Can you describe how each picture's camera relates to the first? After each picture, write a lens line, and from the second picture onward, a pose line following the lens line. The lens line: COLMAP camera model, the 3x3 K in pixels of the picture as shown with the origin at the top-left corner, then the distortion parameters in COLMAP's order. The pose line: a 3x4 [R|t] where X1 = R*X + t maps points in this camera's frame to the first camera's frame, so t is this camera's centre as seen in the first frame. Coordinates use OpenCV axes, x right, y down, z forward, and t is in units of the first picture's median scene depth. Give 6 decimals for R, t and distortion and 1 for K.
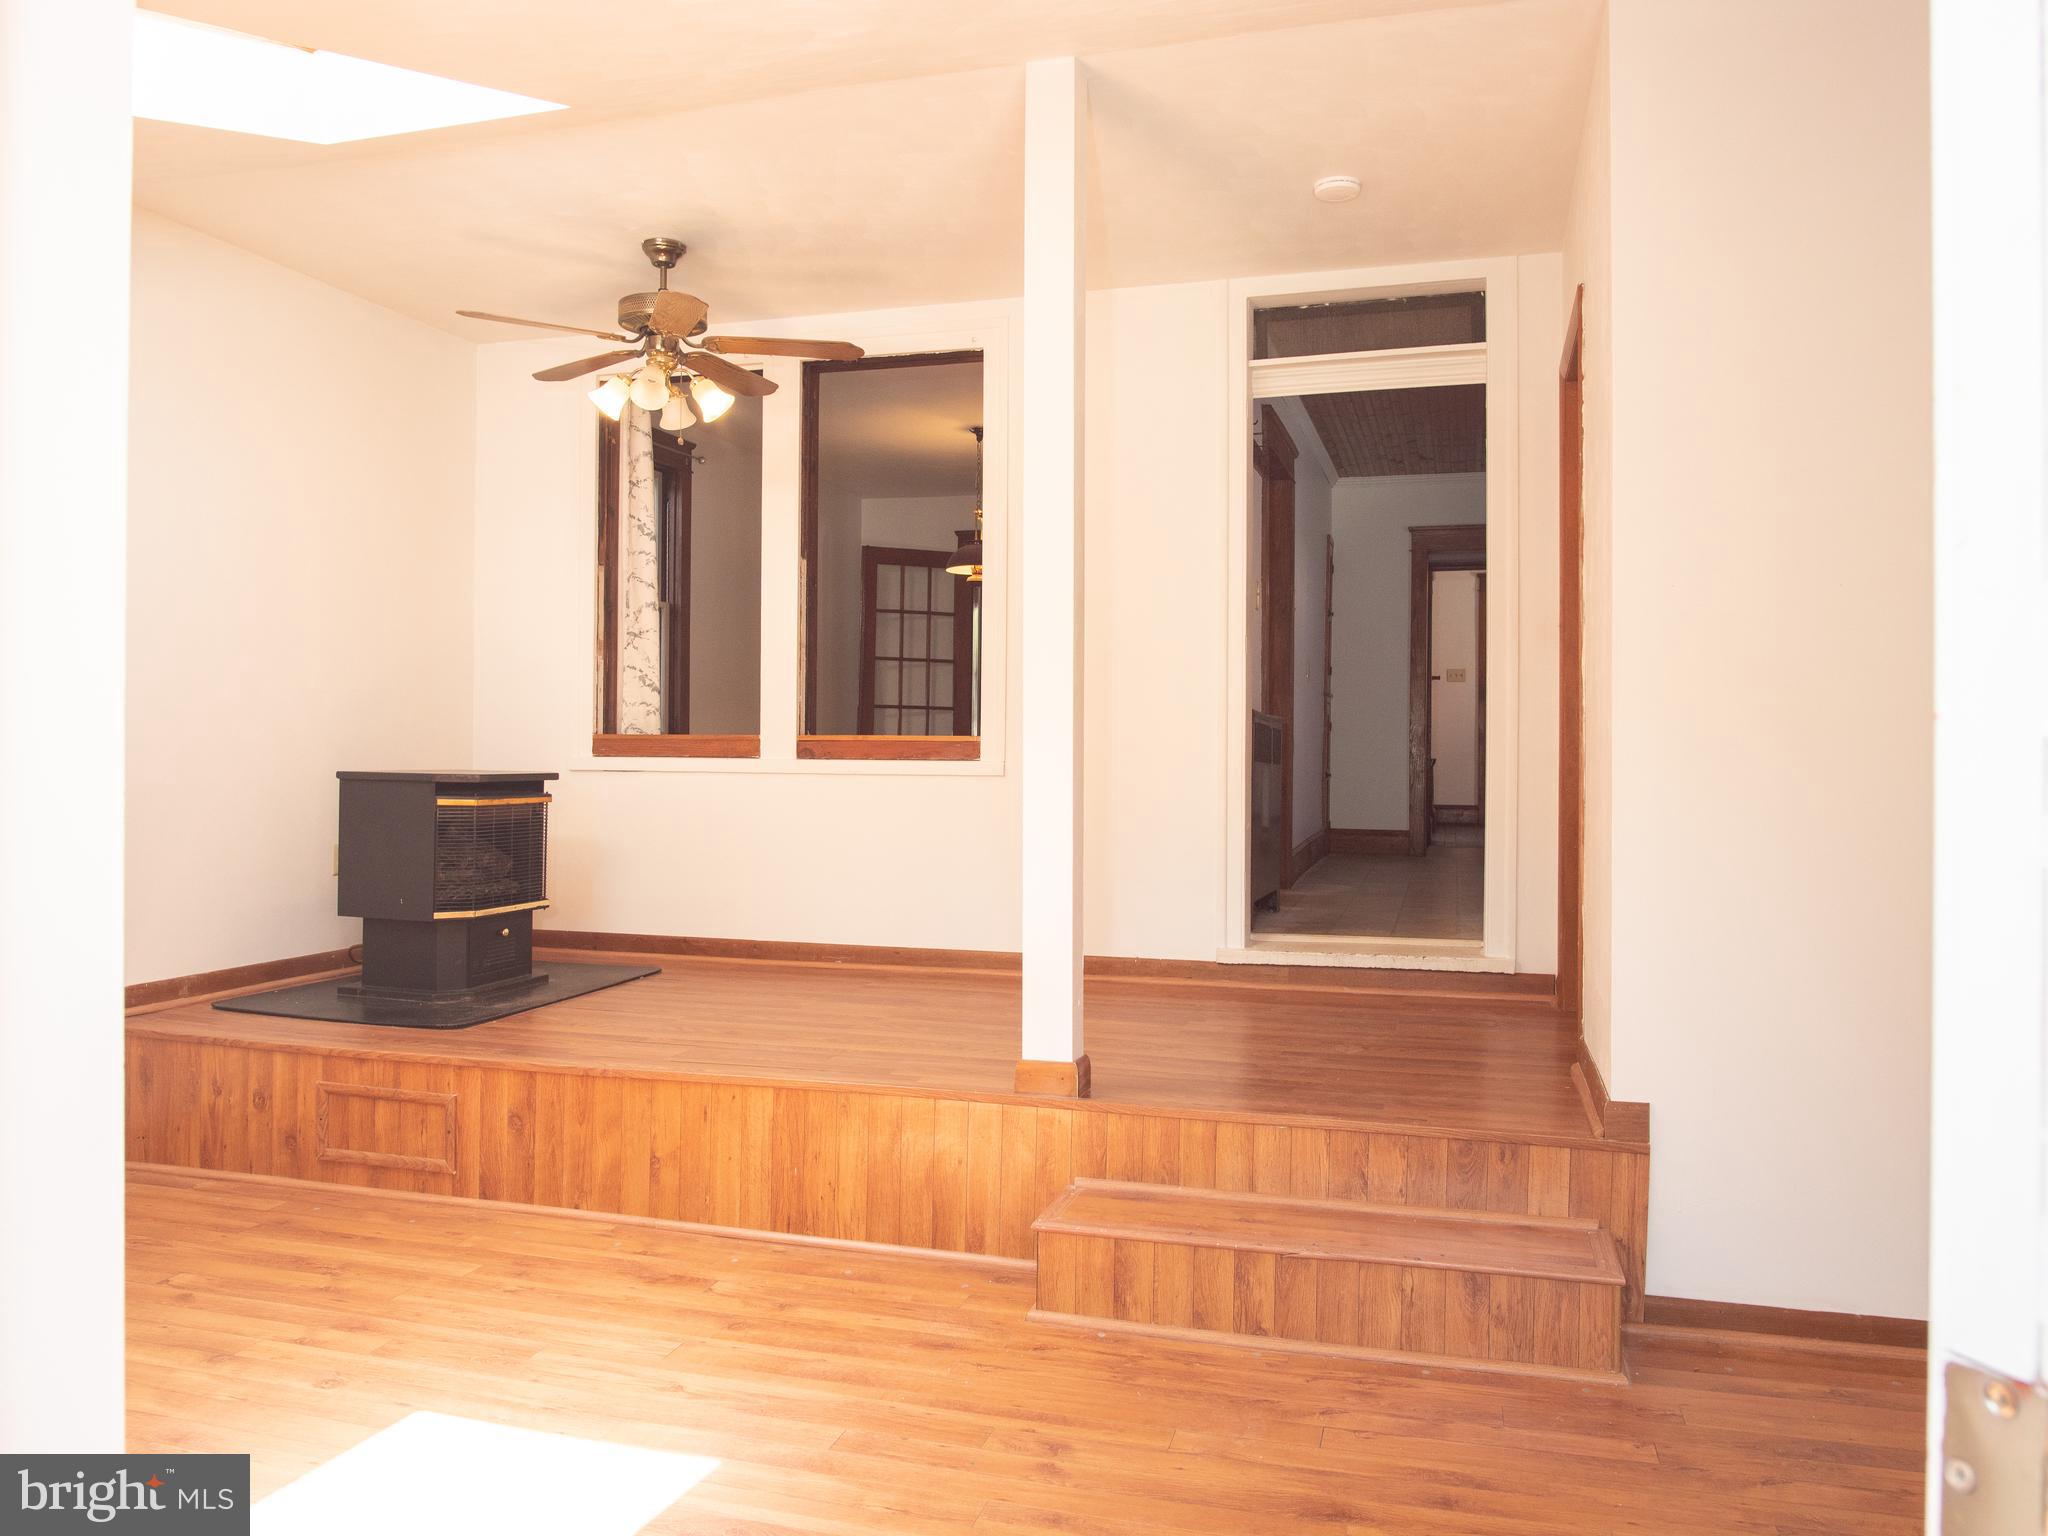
lens RADIAL K [[1497.0, 0, 1024.7], [0, 1497.0, 751.8], [0, 0, 1]] dist [-0.031675, 0.003910]
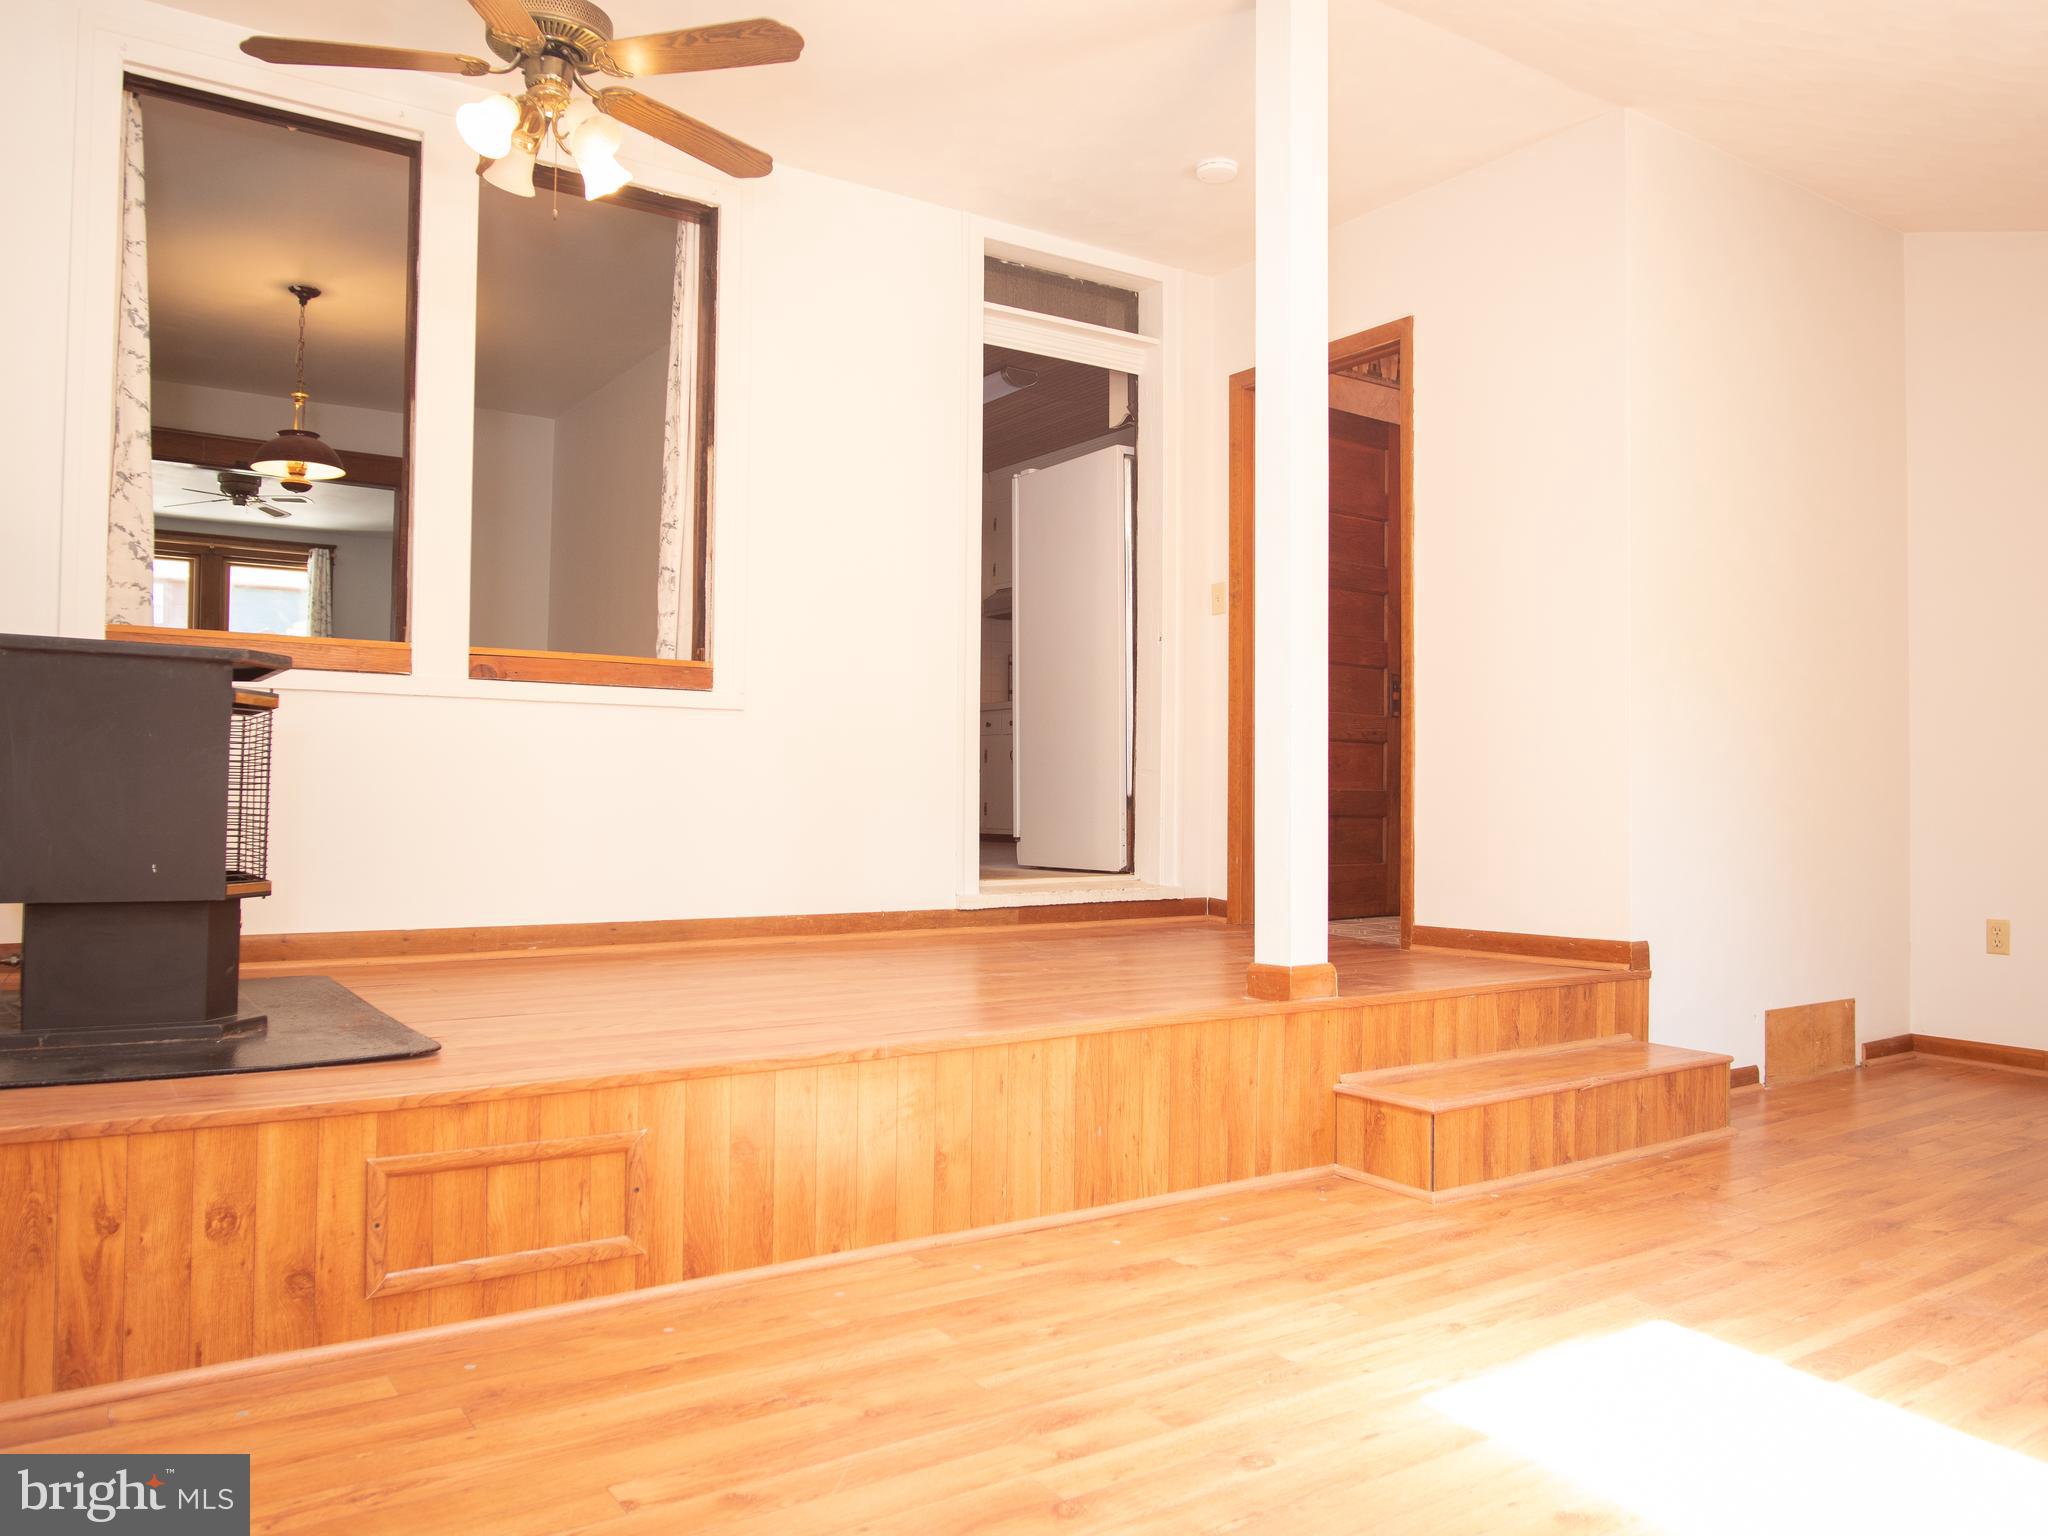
lens RADIAL K [[1497.0, 0, 1024.7], [0, 1497.0, 751.8], [0, 0, 1]] dist [-0.031675, 0.003910]
pose [[0.632508, 0.023700, 0.774191, -0.834082], [-0.007489, 0.999672, -0.024483, 0.086686], [-0.774517, 0.009688, 0.632478, 0.491933]]
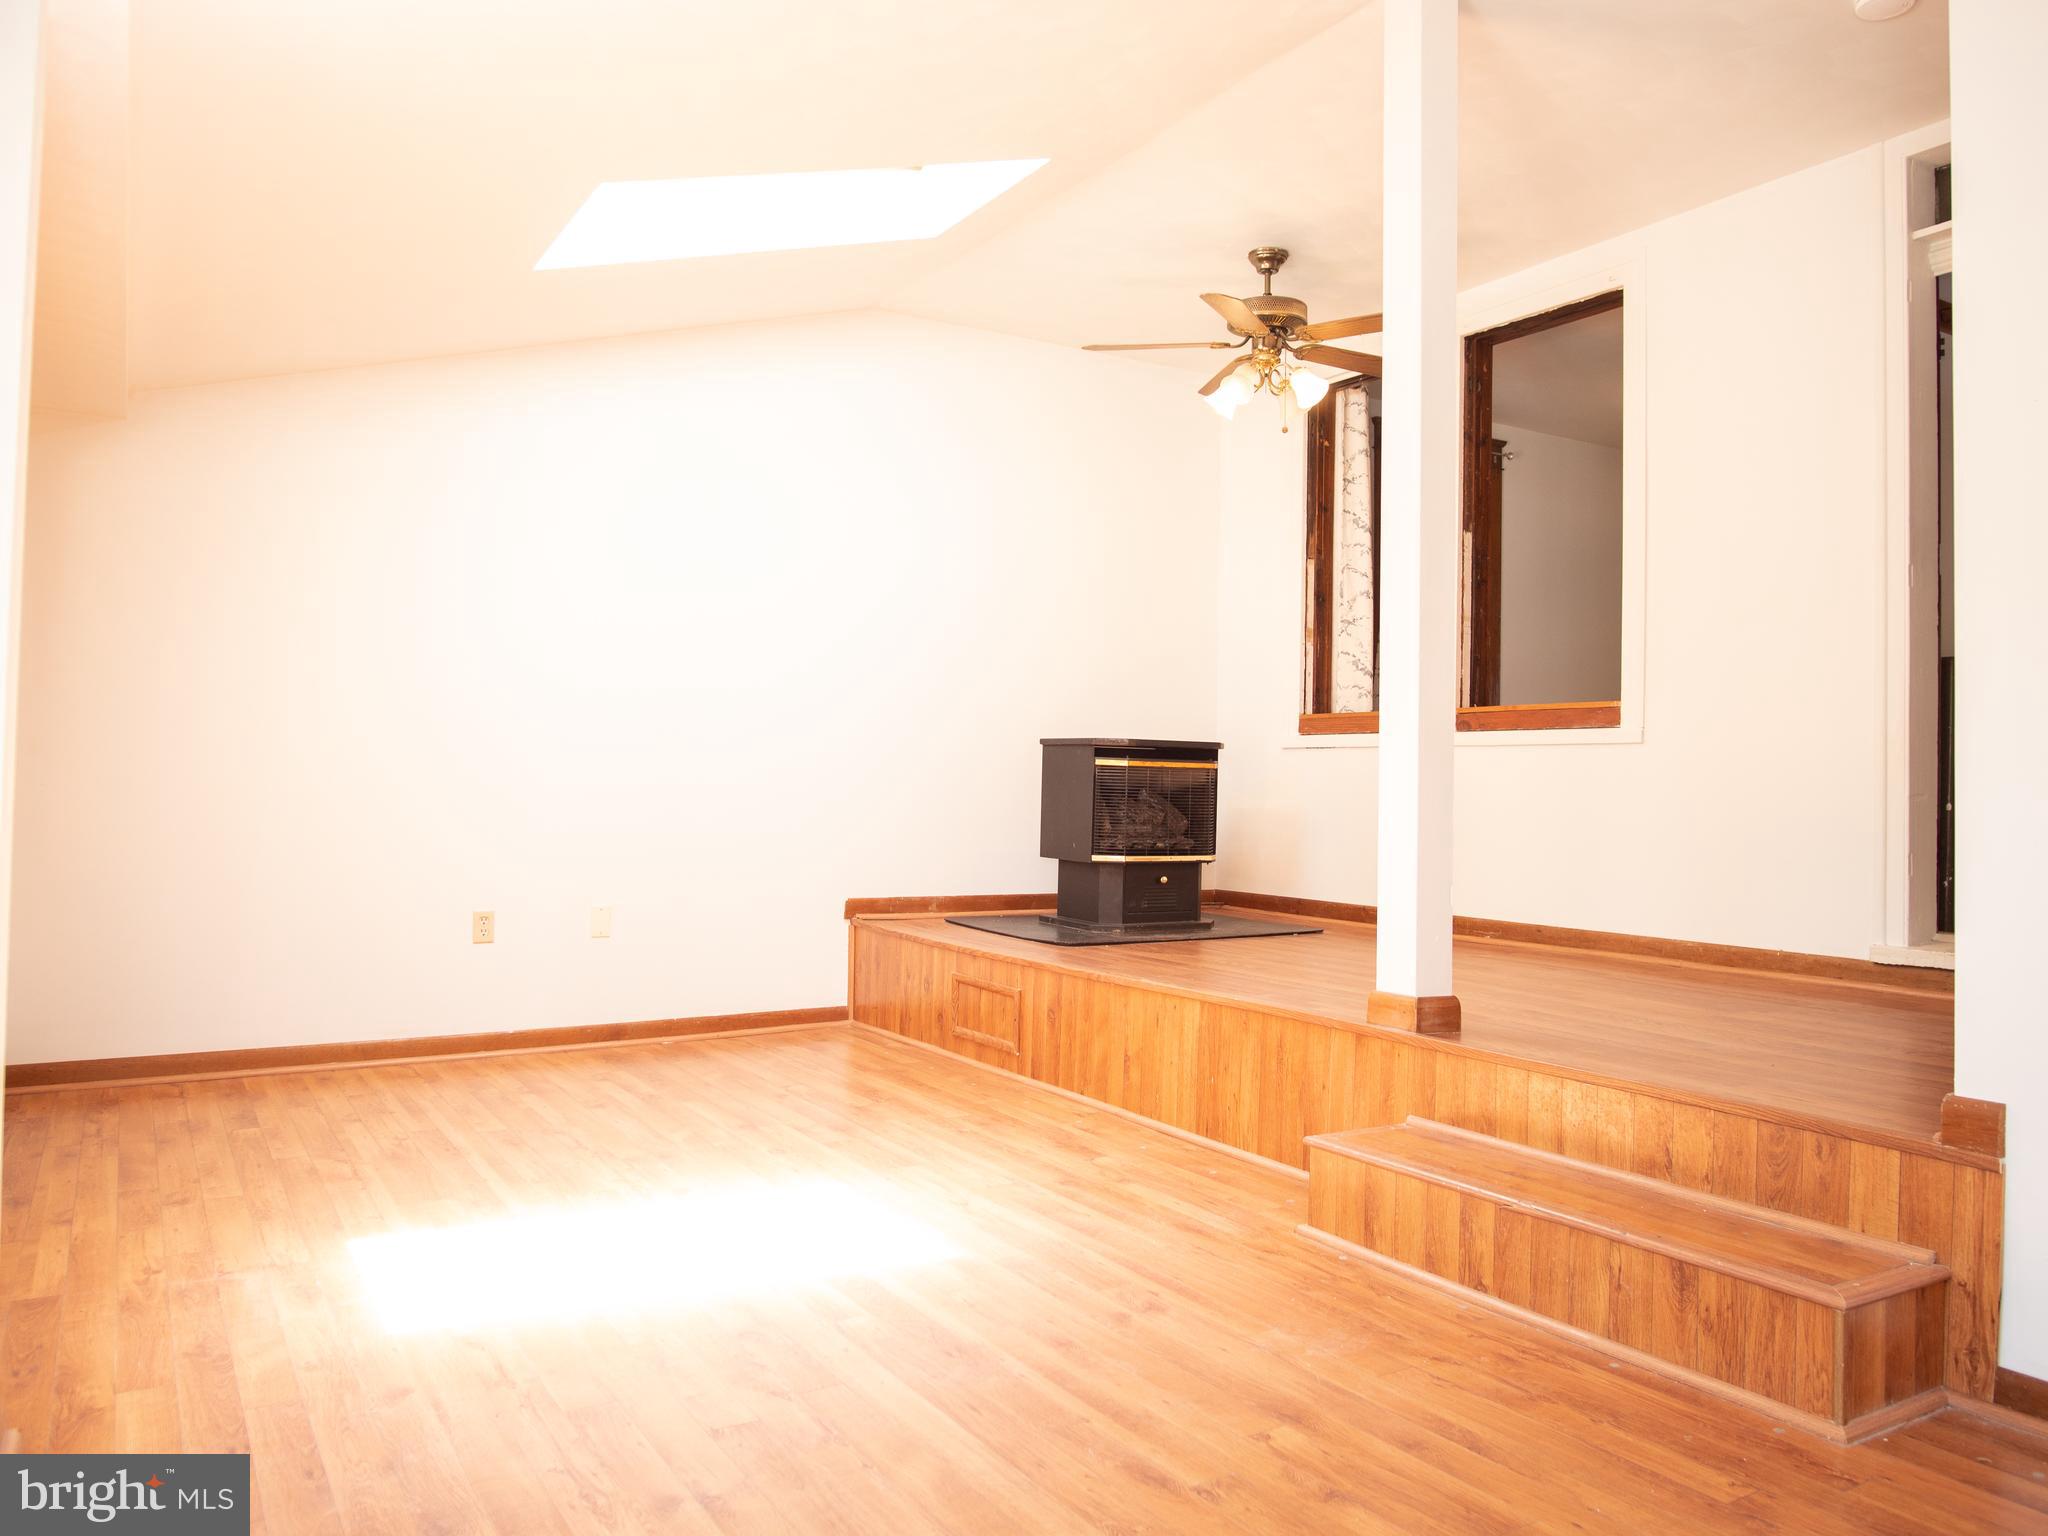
lens RADIAL K [[1497.0, 0, 1024.7], [0, 1497.0, 751.8], [0, 0, 1]] dist [-0.031675, 0.003910]
pose [[0.736374, -0.008096, -0.676527, 0.472519], [-0.013956, 0.999534, -0.027152, 0.075127], [0.676431, 0.029436, 0.735917, 0.109642]]
